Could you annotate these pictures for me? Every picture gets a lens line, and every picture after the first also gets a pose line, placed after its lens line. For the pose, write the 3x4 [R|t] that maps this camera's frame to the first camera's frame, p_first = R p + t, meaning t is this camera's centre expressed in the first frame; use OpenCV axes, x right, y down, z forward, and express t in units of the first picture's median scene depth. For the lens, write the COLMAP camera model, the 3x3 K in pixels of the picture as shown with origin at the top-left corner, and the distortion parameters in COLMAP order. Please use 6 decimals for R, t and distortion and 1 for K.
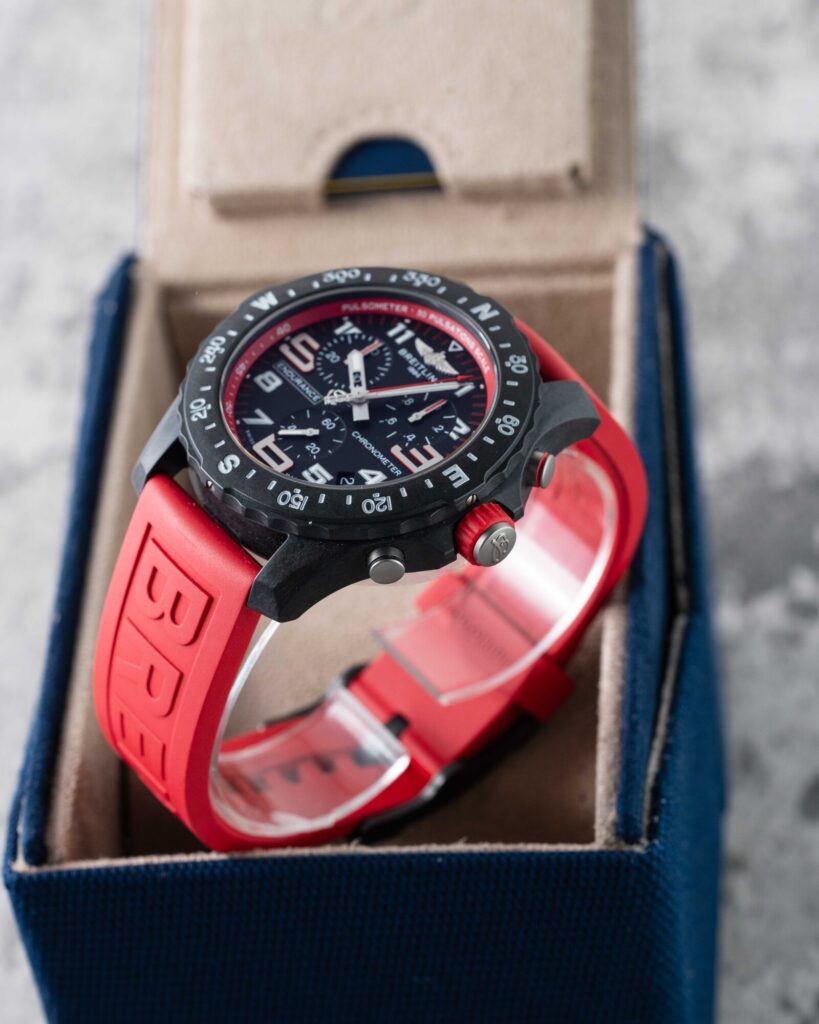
lens RADIAL K [[4344.2, 0, 379.5], [0, 4344.2, 512.5], [0, 0, 1]] dist [0.138123, 8.725570]
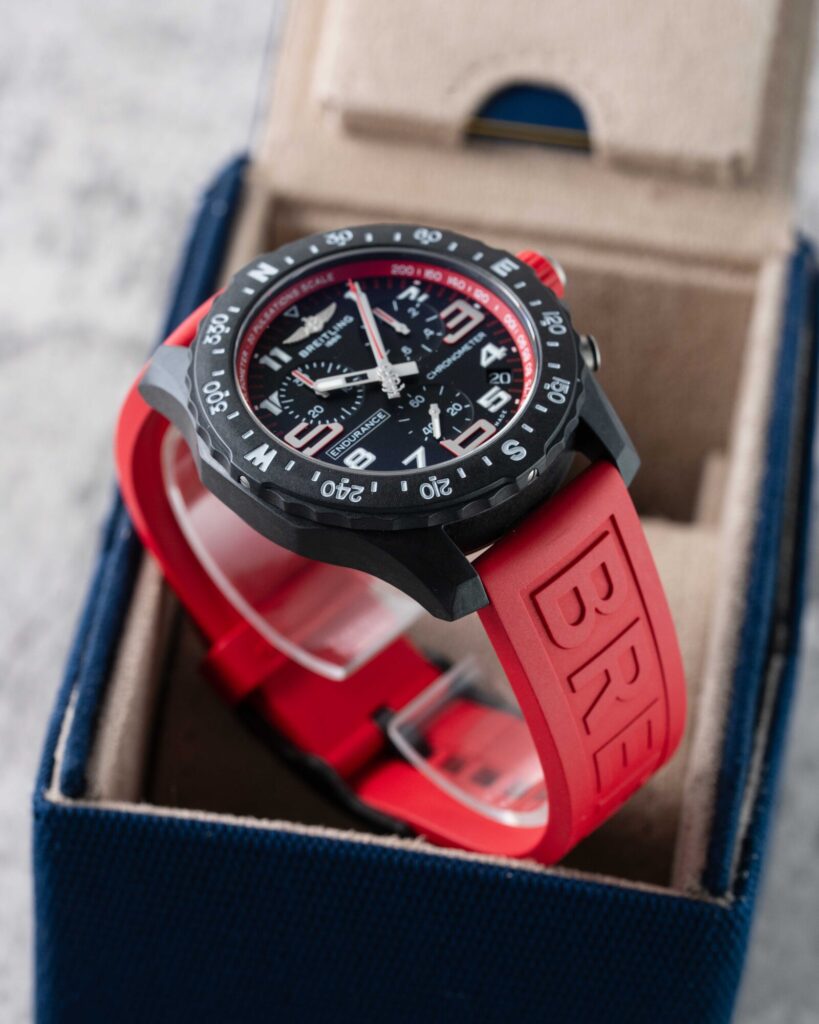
lens RADIAL K [[4344.2, 0, 379.5], [0, 4344.2, 512.5], [0, 0, 1]] dist [0.138123, 8.725570]
pose [[-0.161030, -0.700831, 0.694914, -0.663320], [0.745561, 0.374977, 0.550936, -0.522122], [-0.646690, 0.606818, 0.462130, 0.597063]]
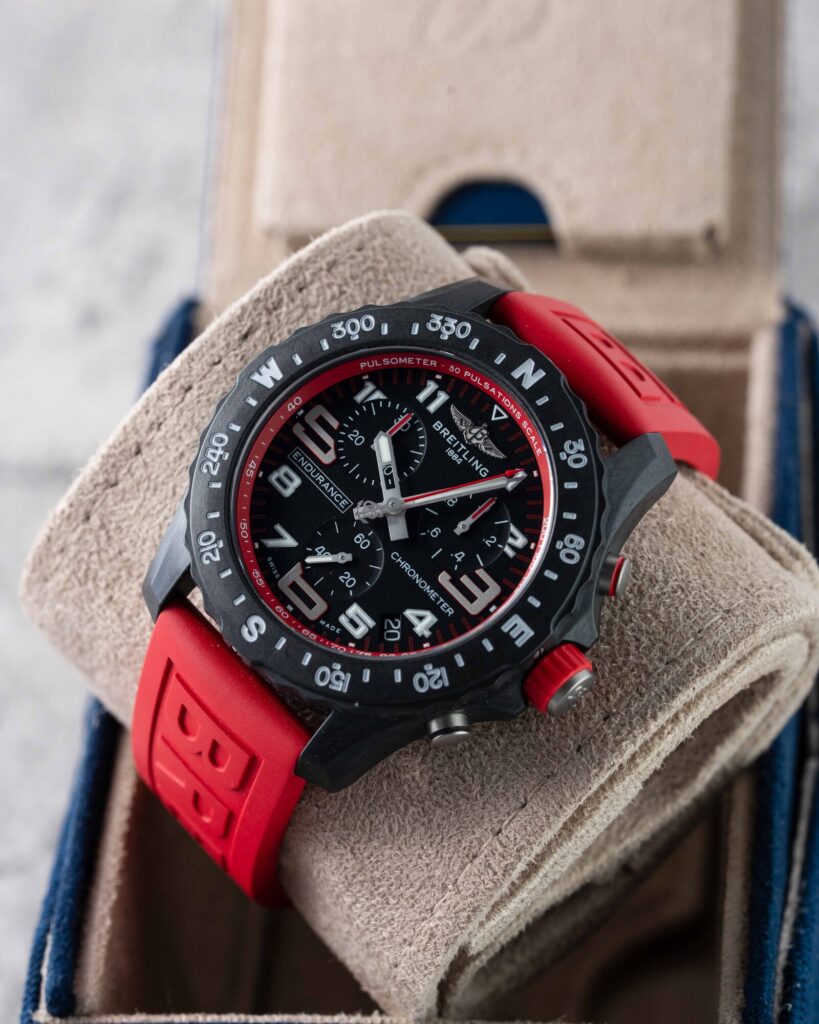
lens RADIAL K [[4331.0, 0, 408.7], [0, 4331.0, 593.7], [0, 0, 1]] dist [0.777992, 6.802553]
pose [[0.992436, -0.111101, -0.052217, 0.040839], [0.122742, 0.890801, 0.437501, -0.383767], [-0.002092, -0.440601, 0.897700, 0.229693]]
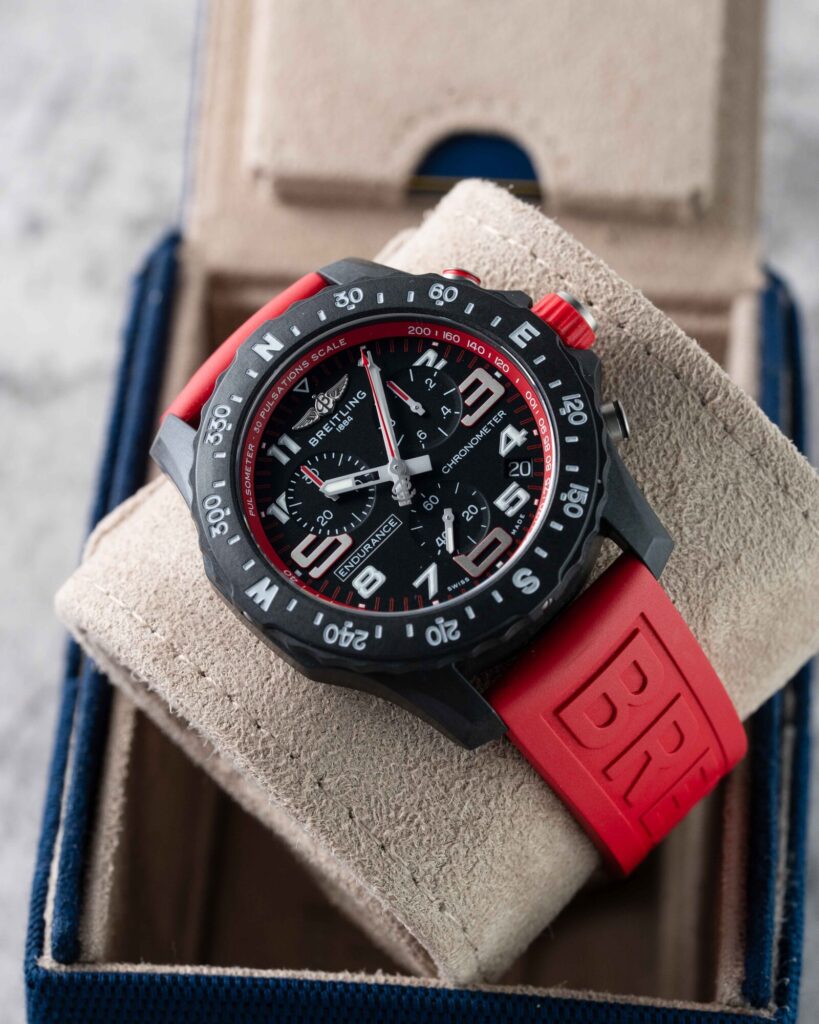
lens RADIAL K [[4344.2, 0, 379.5], [0, 4344.2, 512.5], [0, 0, 1]] dist [0.138123, 8.725570]
pose [[-0.125465, -0.895578, 0.426847, -0.381704], [0.826032, 0.143995, 0.544918, -0.500319], [-0.549481, 0.420958, 0.721710, 0.382664]]
